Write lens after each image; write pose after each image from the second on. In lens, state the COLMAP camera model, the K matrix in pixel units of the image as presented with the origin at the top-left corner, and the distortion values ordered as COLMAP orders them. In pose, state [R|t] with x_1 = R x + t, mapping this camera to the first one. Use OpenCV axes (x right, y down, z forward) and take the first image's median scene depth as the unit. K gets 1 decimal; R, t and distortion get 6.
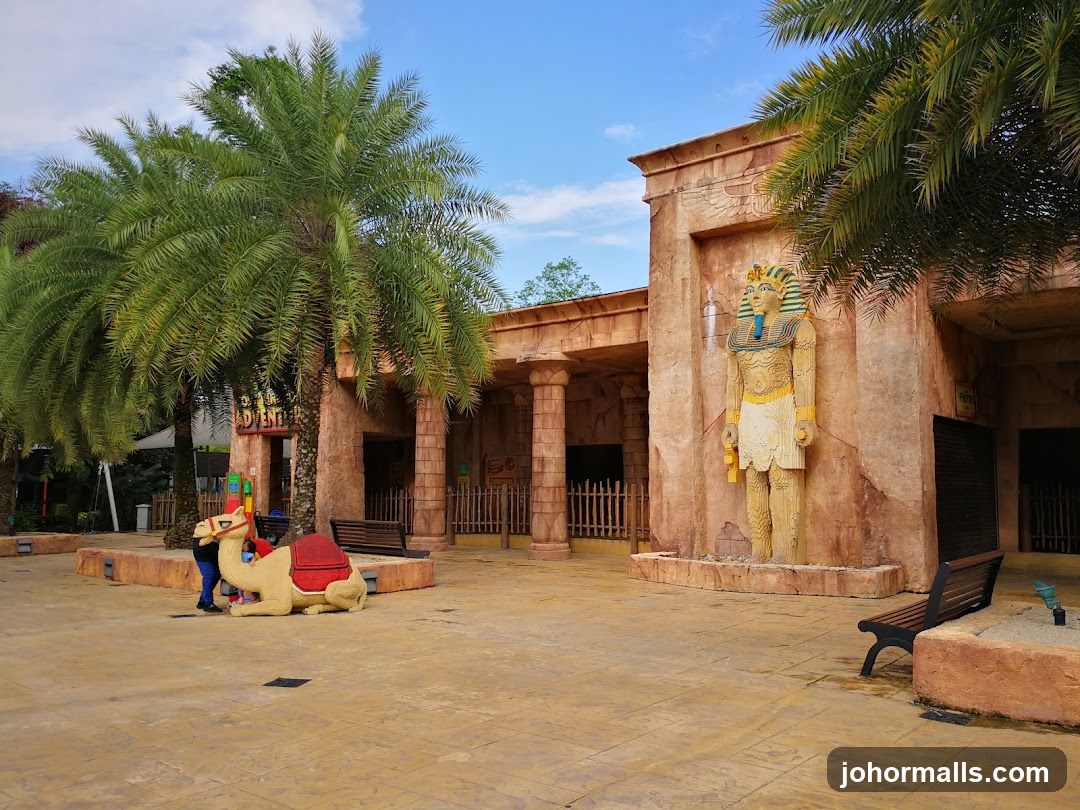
lens RADIAL K [[854.6, 0, 540.3], [0, 854.6, 421.0], [0, 0, 1]] dist [0.025342, -0.003822]
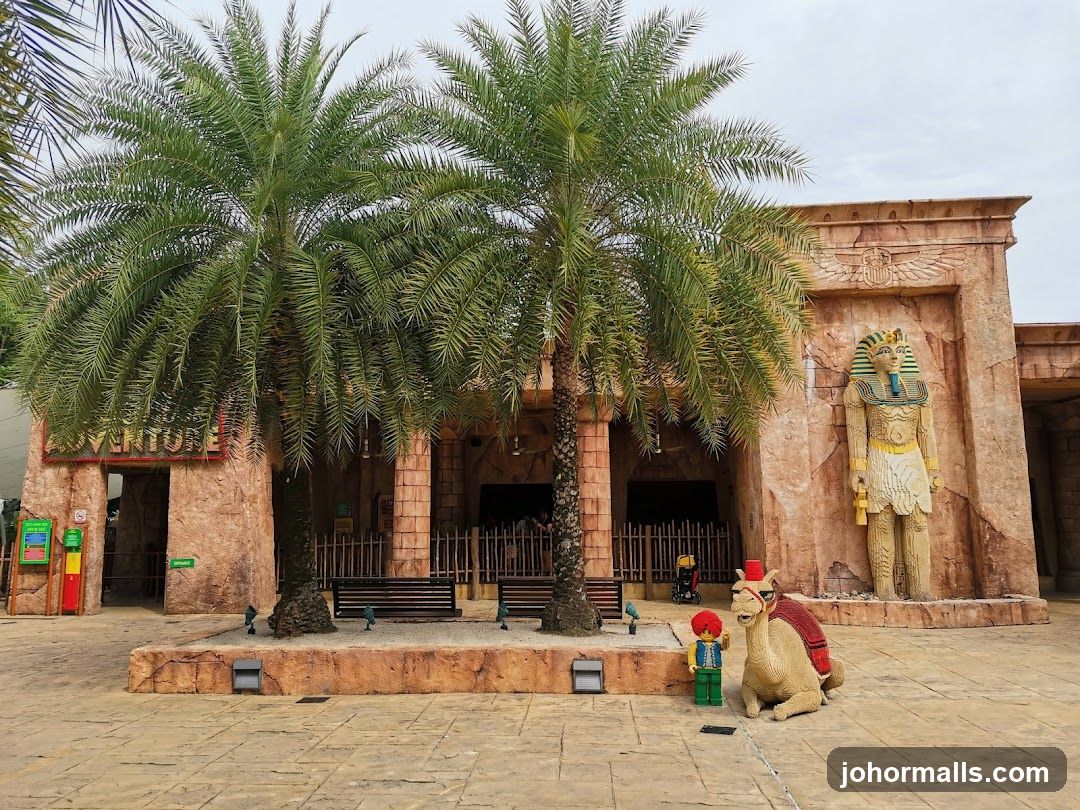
lens RADIAL K [[799.7, 0, 540.0], [0, 799.7, 409.7], [0, 0, 1]] dist [0.098186, -0.135149]
pose [[0.820398, 0.065824, 0.567991, -0.662485], [-0.031860, 0.997071, -0.069531, 0.010167], [-0.570904, 0.038947, 0.820092, 0.367559]]
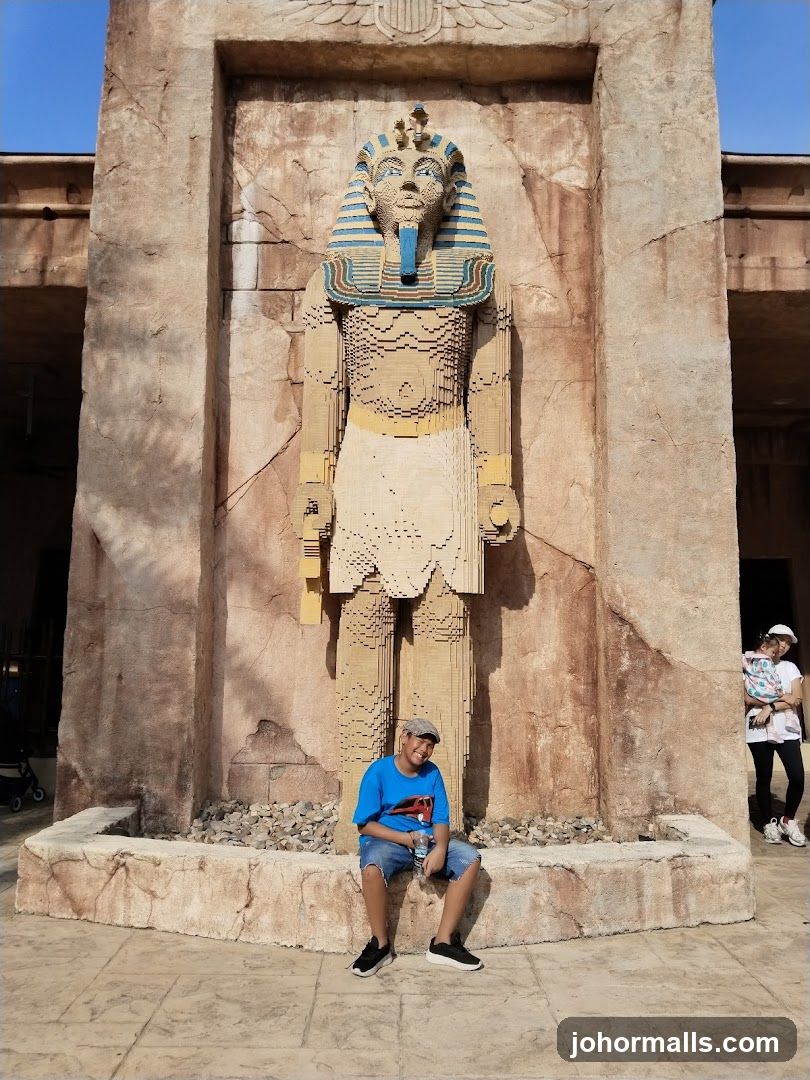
lens RADIAL K [[842.5, 0, 405.0], [0, 842.5, 540.0], [0, 0, 1]] dist [0.093793, -0.189322]
pose [[0.772767, 0.084534, 0.629035, 0.001705], [-0.058162, 0.996352, -0.062445, 0.050823], [-0.632019, 0.011669, 0.774865, 0.623542]]
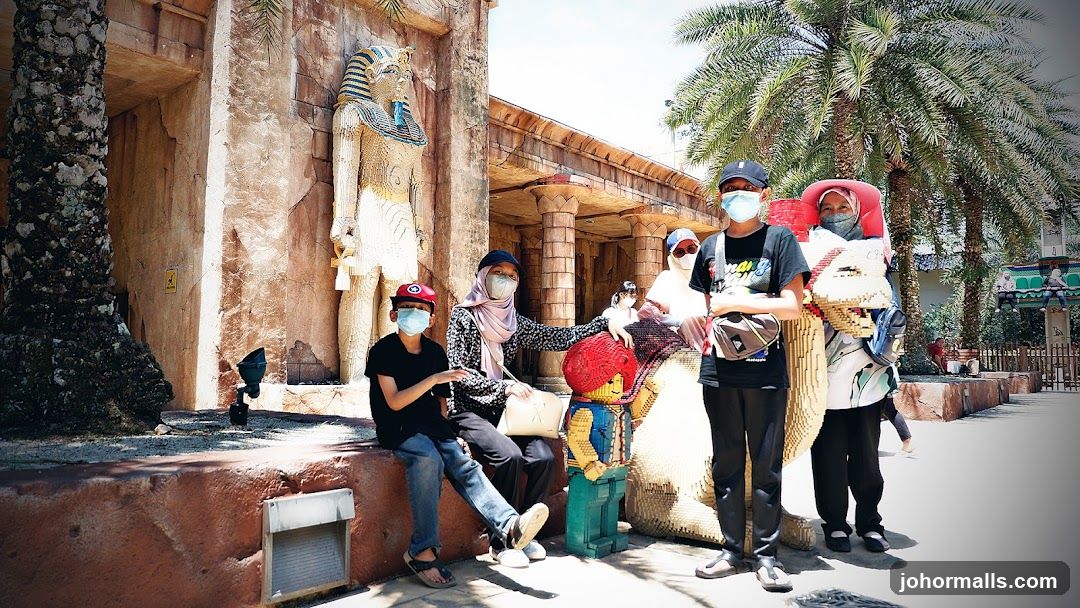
lens RADIAL K [[752.5, 0, 540.0], [0, 752.5, 304.0], [0, 0, 1]] dist [-0.049952, 0.000037]
pose [[-0.014308, 0.065855, 0.997727, -0.455847], [-0.085355, 0.994106, -0.066840, 0.109478], [-0.996248, -0.086117, -0.008603, 0.778192]]
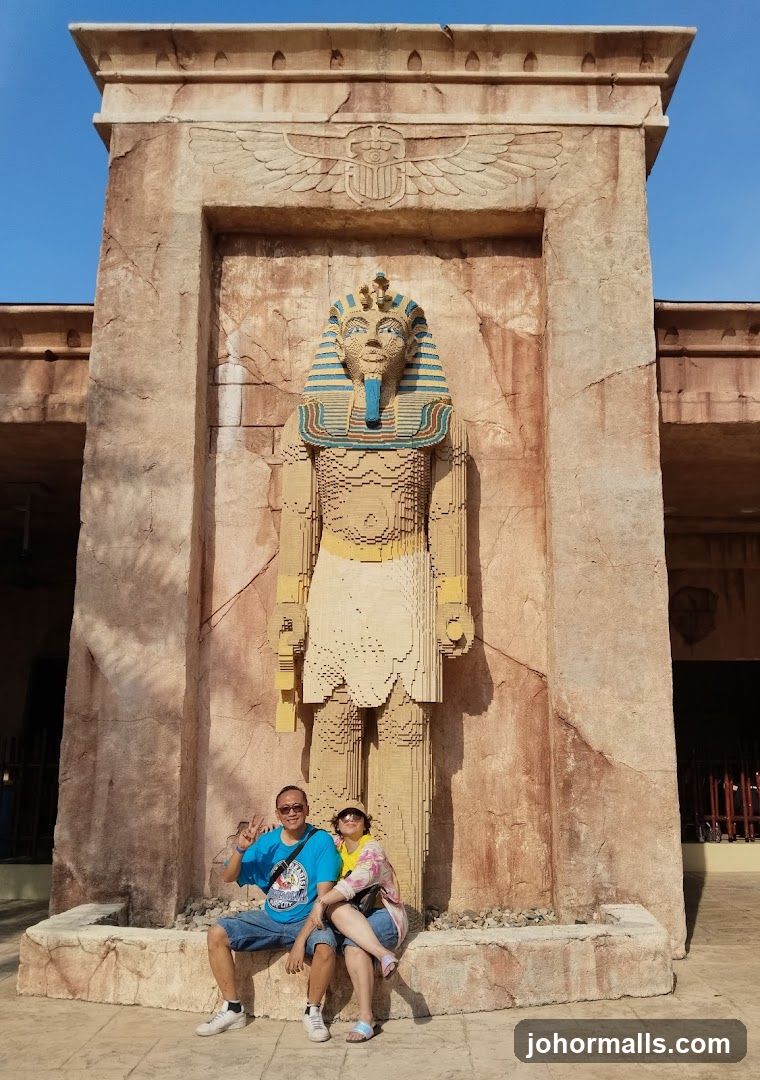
lens RADIAL K [[919.1, 0, 428.0], [0, 919.1, 571.6], [0, 0, 1]] dist [0.124596, -0.268091]
pose [[0.768260, 0.117983, 0.629171, -0.032818], [-0.048776, 0.990800, -0.126237, 0.042998], [-0.638277, 0.066294, 0.766947, 0.542363]]
